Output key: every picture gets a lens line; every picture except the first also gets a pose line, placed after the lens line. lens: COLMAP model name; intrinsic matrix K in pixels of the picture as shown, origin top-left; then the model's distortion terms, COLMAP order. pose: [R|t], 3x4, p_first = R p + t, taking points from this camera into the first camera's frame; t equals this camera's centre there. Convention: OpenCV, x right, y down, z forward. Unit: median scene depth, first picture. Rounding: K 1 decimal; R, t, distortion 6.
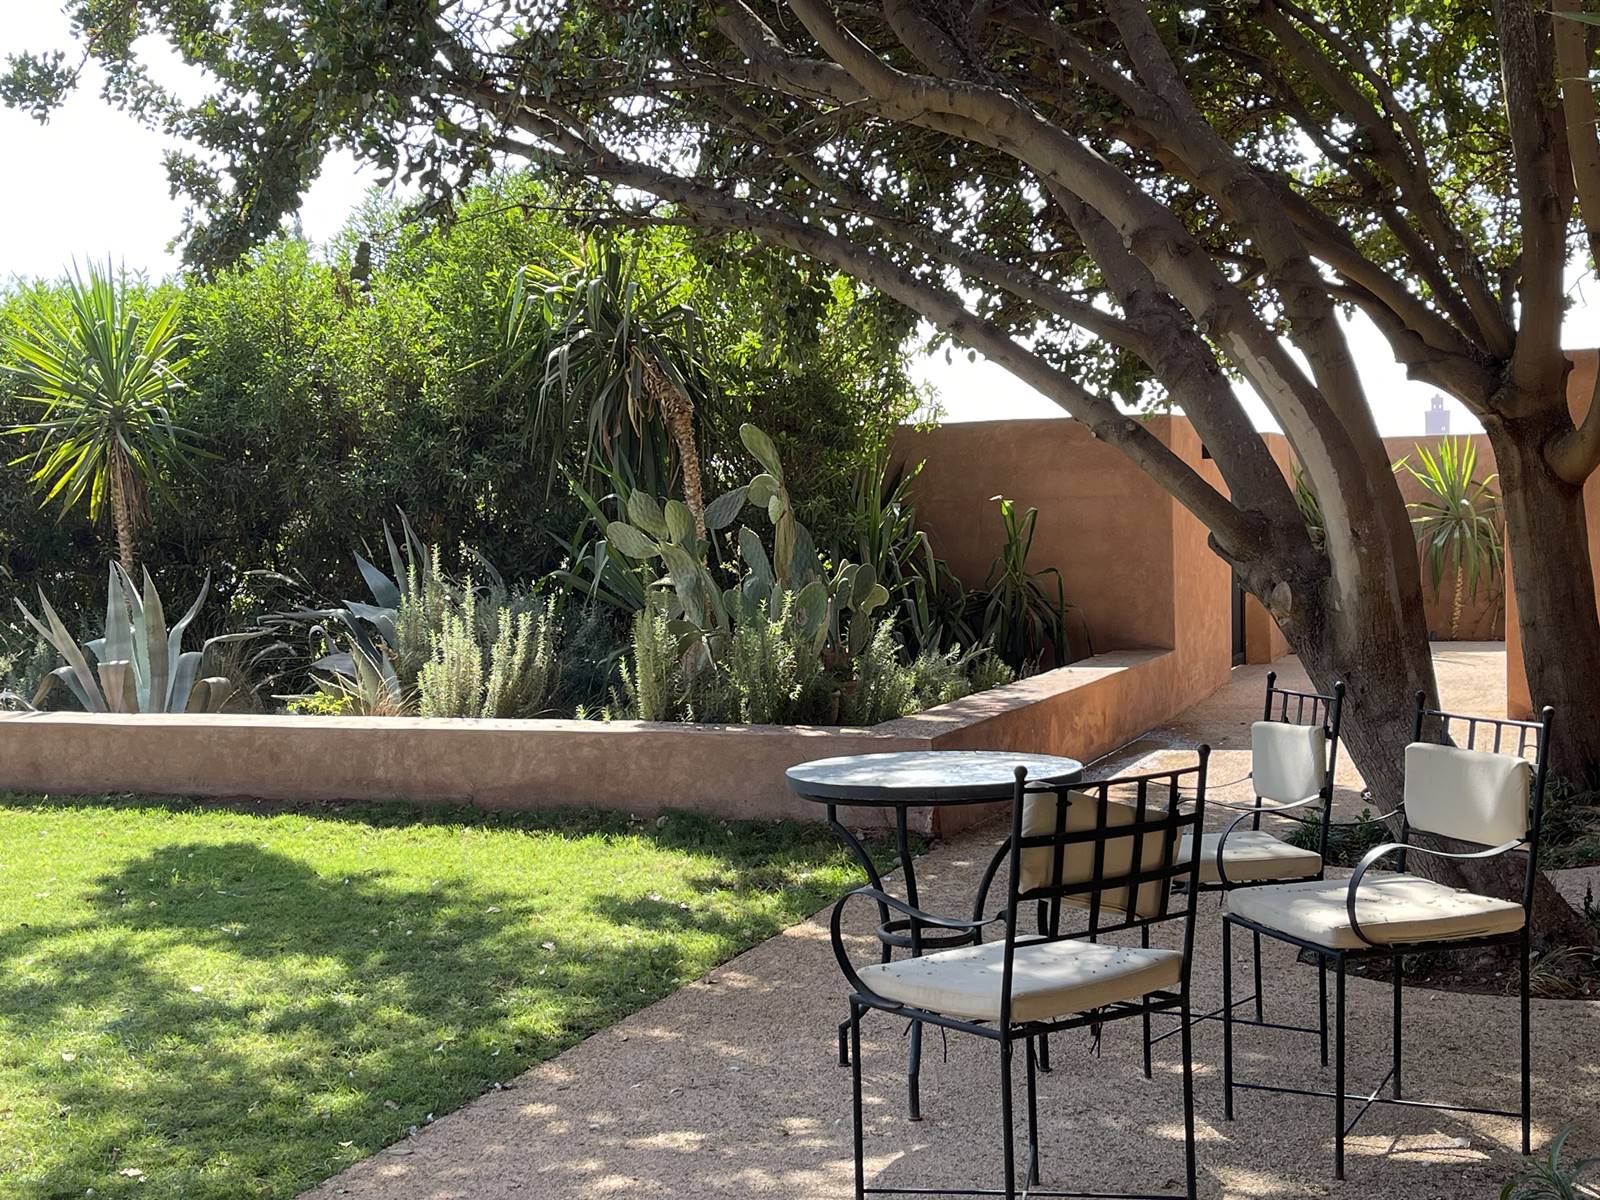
lens RADIAL K [[2008.4, 0, 800.3], [0, 2008.4, 598.7], [0, 0, 1]] dist [0.025346, 0.000000]
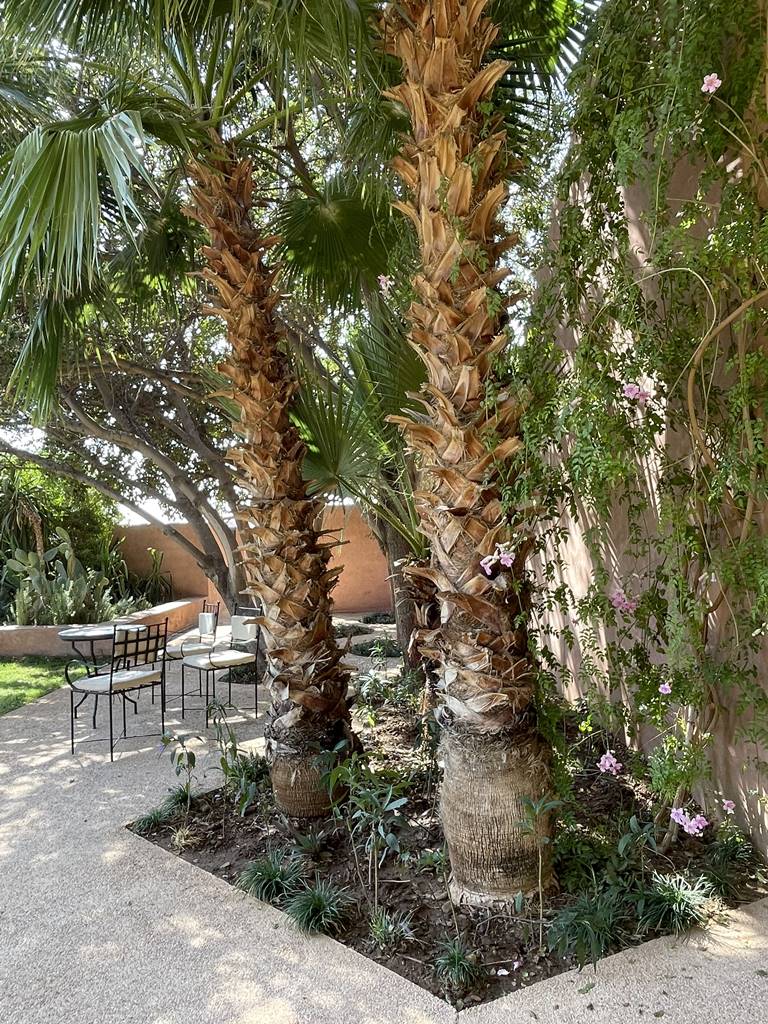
lens RADIAL K [[715.7, 0, 385.0], [0, 715.7, 496.7], [0, 0, 1]] dist [-0.010143, -0.003805]
pose [[0.927941, 0.014621, 0.372441, 0.030399], [0.028448, 0.993538, -0.109881, 0.001746], [-0.371641, 0.112558, 0.921528, -0.207568]]
